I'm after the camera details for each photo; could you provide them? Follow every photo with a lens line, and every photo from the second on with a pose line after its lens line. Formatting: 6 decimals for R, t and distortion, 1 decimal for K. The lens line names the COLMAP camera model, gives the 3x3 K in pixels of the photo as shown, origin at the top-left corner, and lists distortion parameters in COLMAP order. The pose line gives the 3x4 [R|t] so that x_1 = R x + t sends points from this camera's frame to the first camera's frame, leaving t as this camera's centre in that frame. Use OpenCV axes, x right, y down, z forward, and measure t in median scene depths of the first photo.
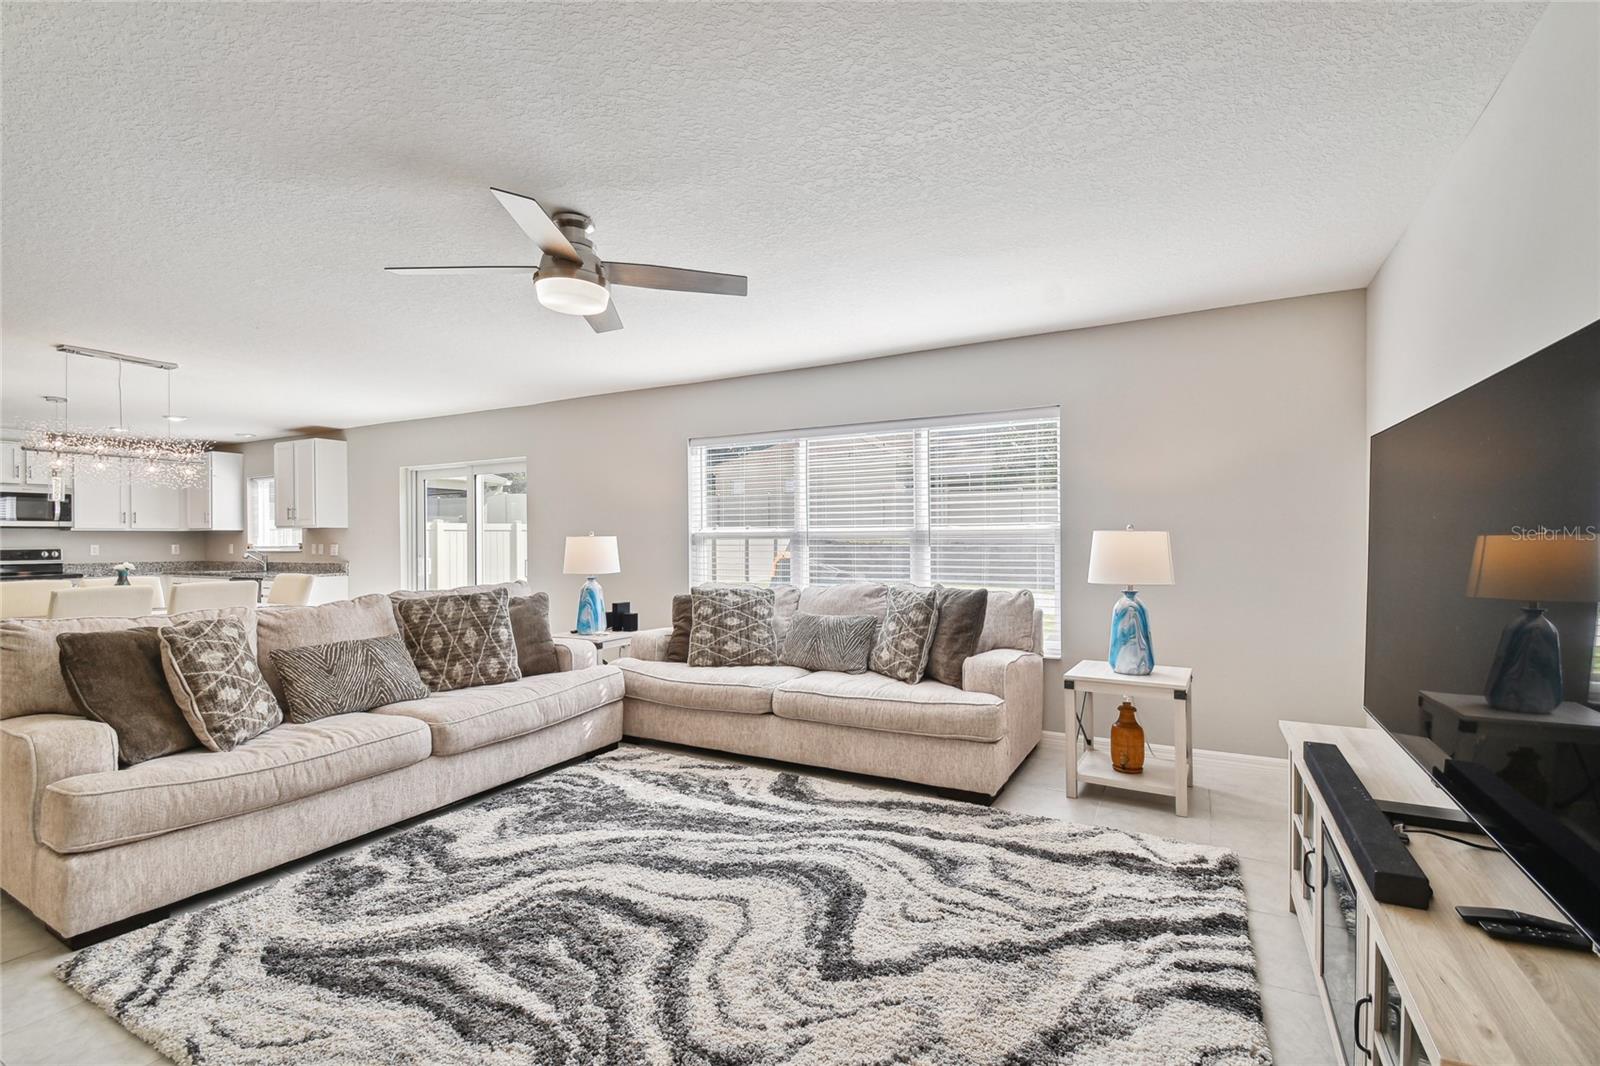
lens RADIAL K [[710.6, 0, 798.1], [0, 710.6, 538.0], [0, 0, 1]] dist [0.028640, -0.015586]
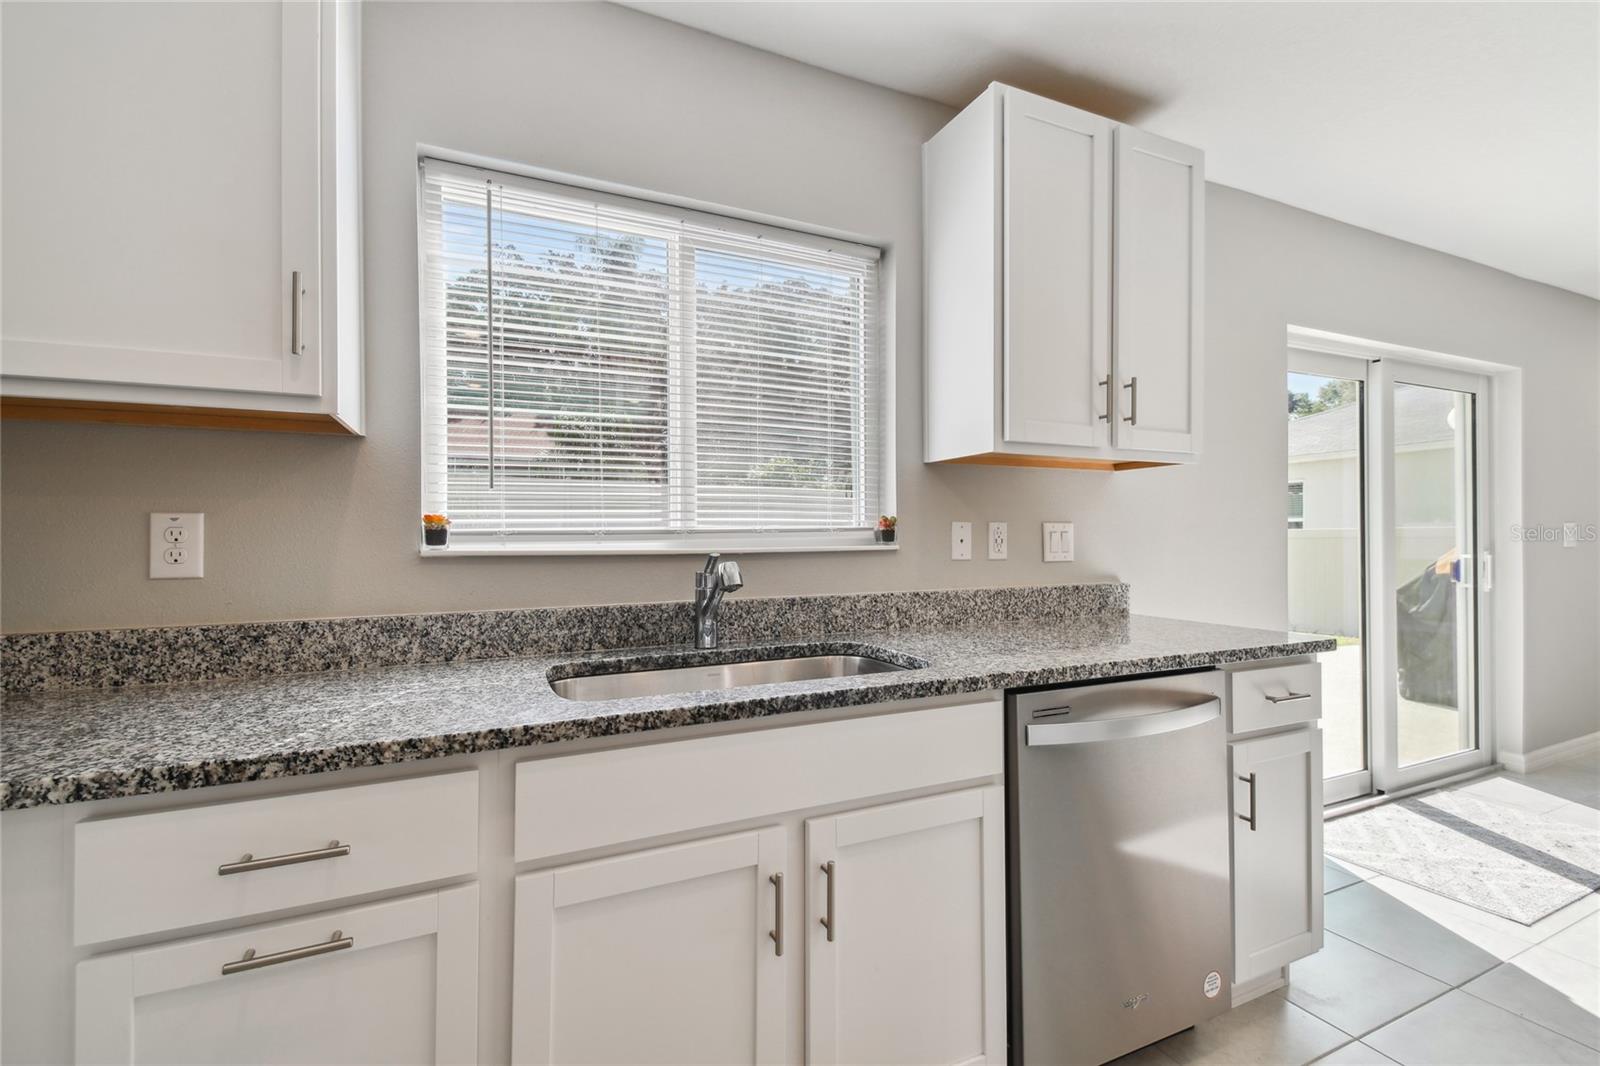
lens RADIAL K [[710.6, 0, 801.8], [0, 710.6, 534.6], [0, 0, 1]] dist [0.028640, -0.015586]
pose [[0.607176, 0.006088, 0.794544, -2.477490], [0.000400, 0.999968, -0.007968, 0.042199], [-0.794567, 0.005156, 0.607155, 2.410085]]
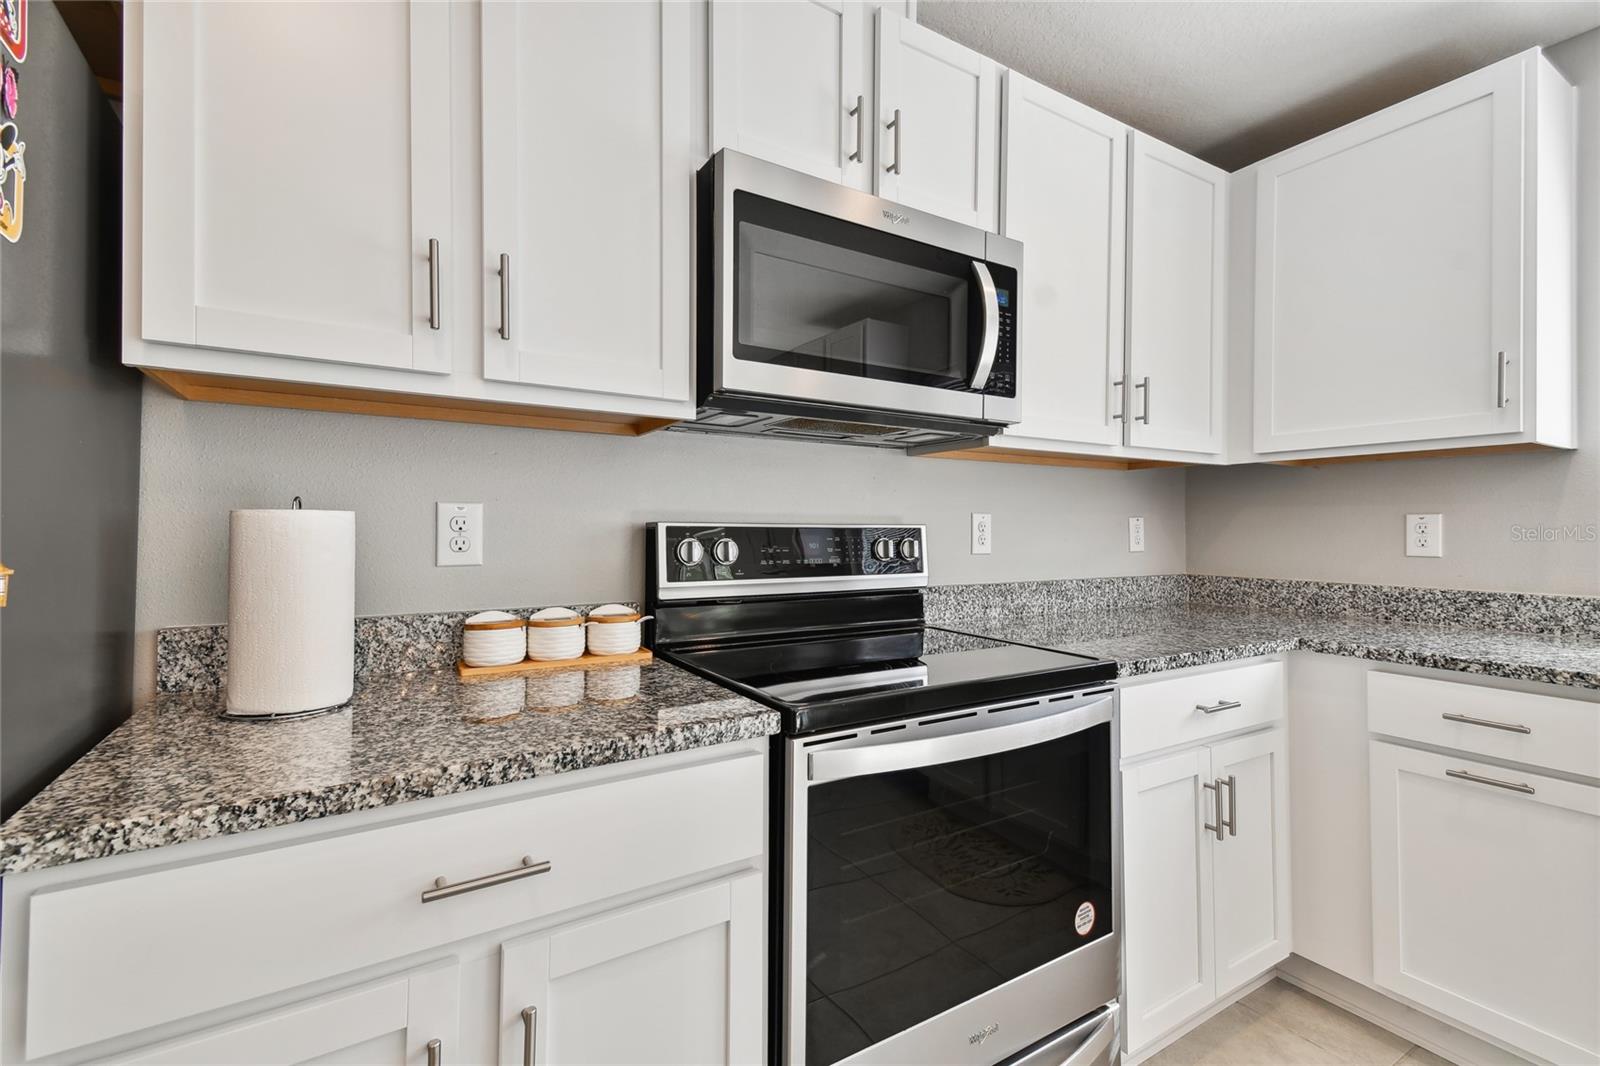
lens RADIAL K [[710.6, 0, 776.8], [0, 710.6, 519.6], [0, 0, 1]] dist [0.028640, -0.015586]
pose [[0.856661, 0.003729, -0.515866, -2.533159], [-0.007070, 0.999965, -0.004512, 0.038186], [0.515831, 0.007513, 0.856658, 2.079226]]
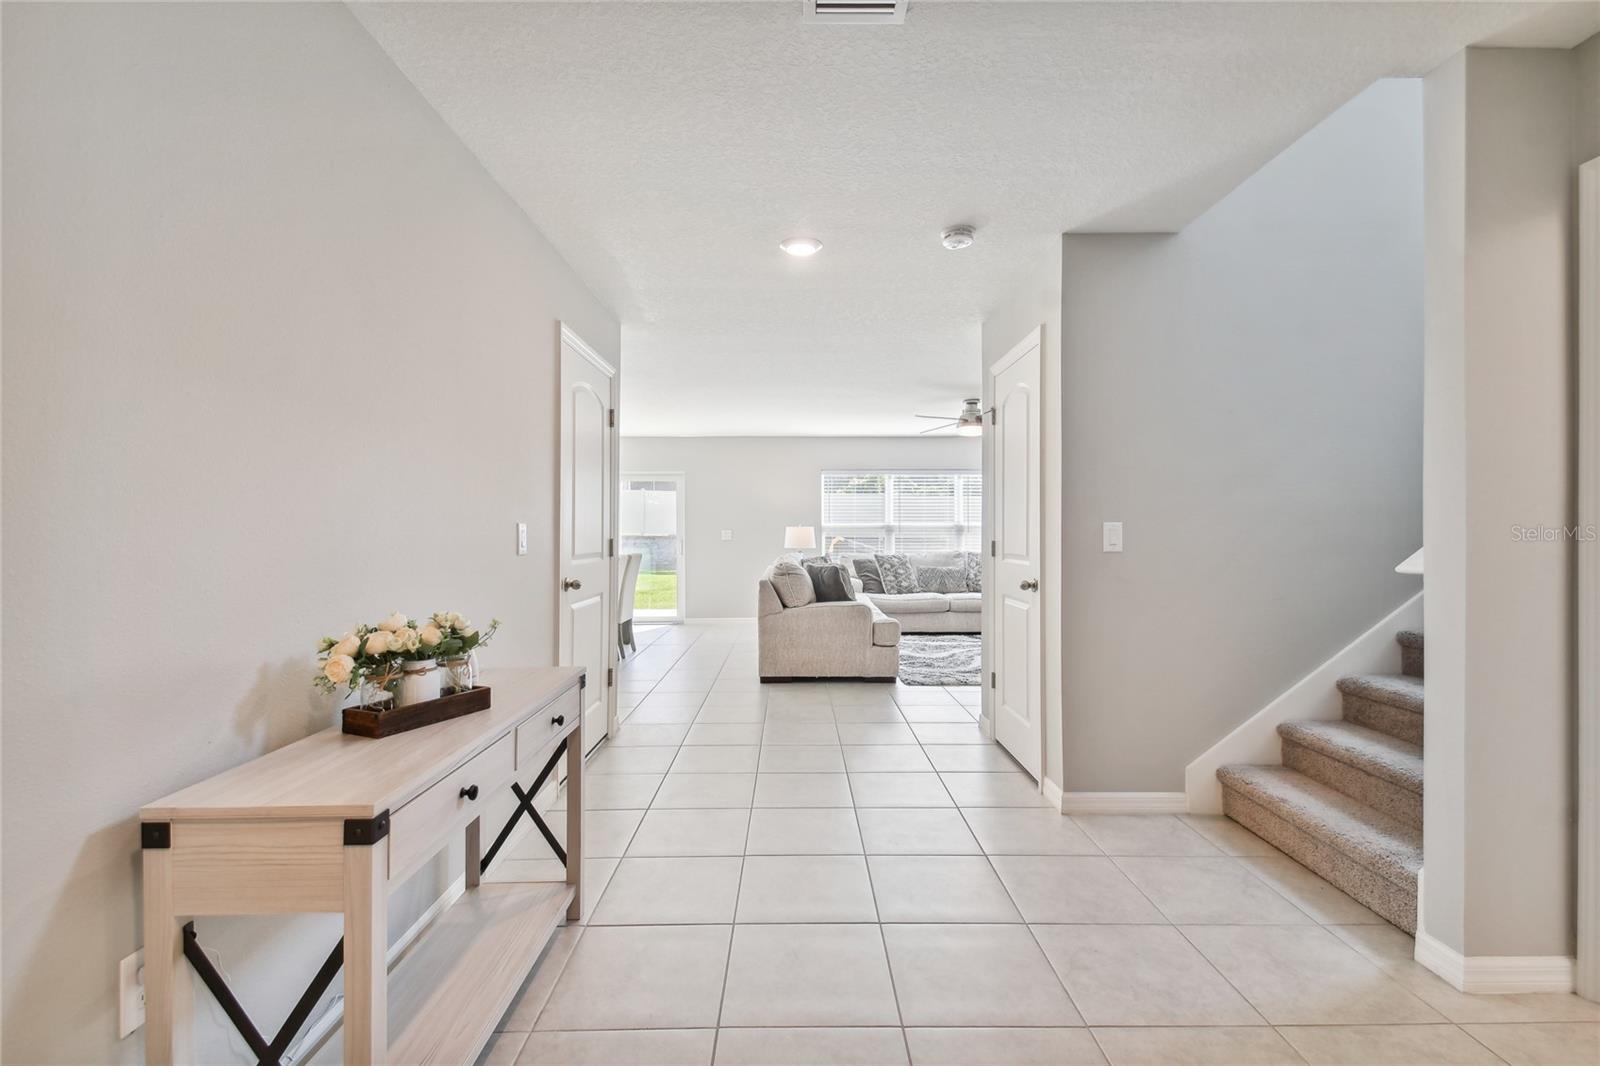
lens RADIAL K [[710.6, 0, 803.9], [0, 710.6, 532.6], [0, 0, 1]] dist [0.028640, -0.015586]
pose [[0.872890, 0.005758, 0.487883, -1.891015], [-0.006329, 0.999980, -0.000479, 0.021397], [-0.487876, -0.002670, 0.872909, -0.841593]]
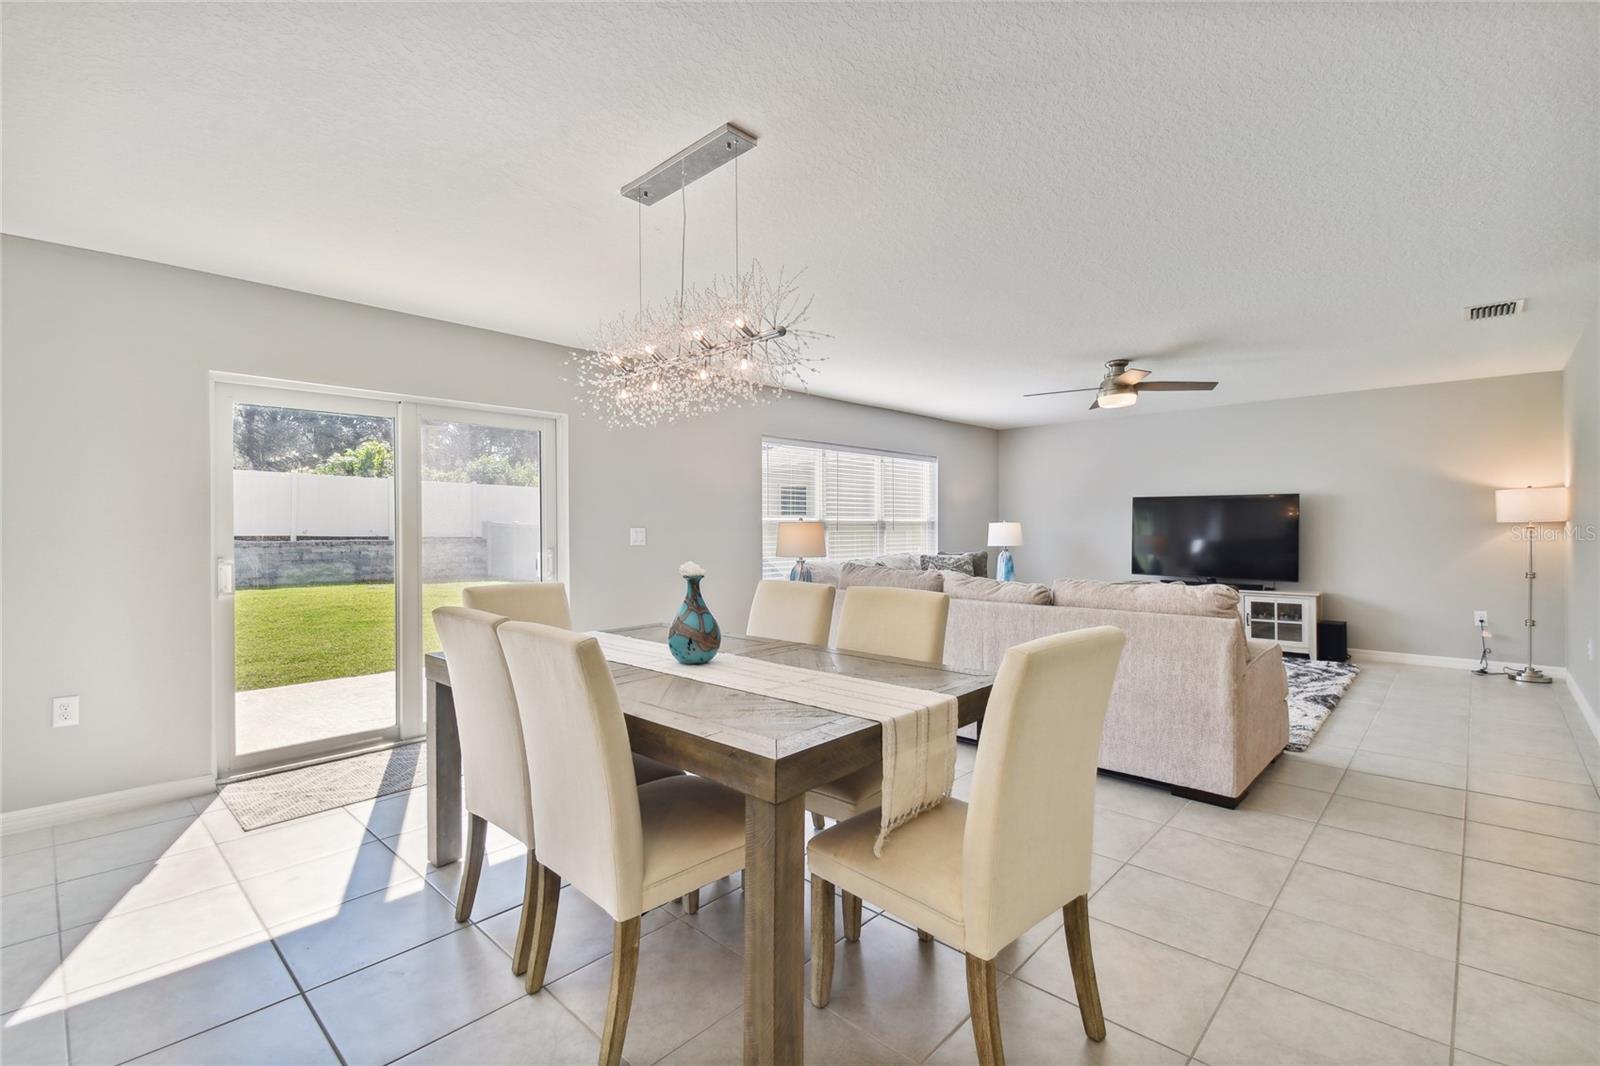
lens RADIAL K [[710.6, 0, 789.3], [0, 710.6, 523.1], [0, 0, 1]] dist [0.028640, -0.015586]
pose [[0.259972, 0.010109, 0.965563, -2.251212], [0.000811, 0.999943, -0.010688, 0.016494], [-0.965616, 0.003562, 0.259948, 1.260772]]
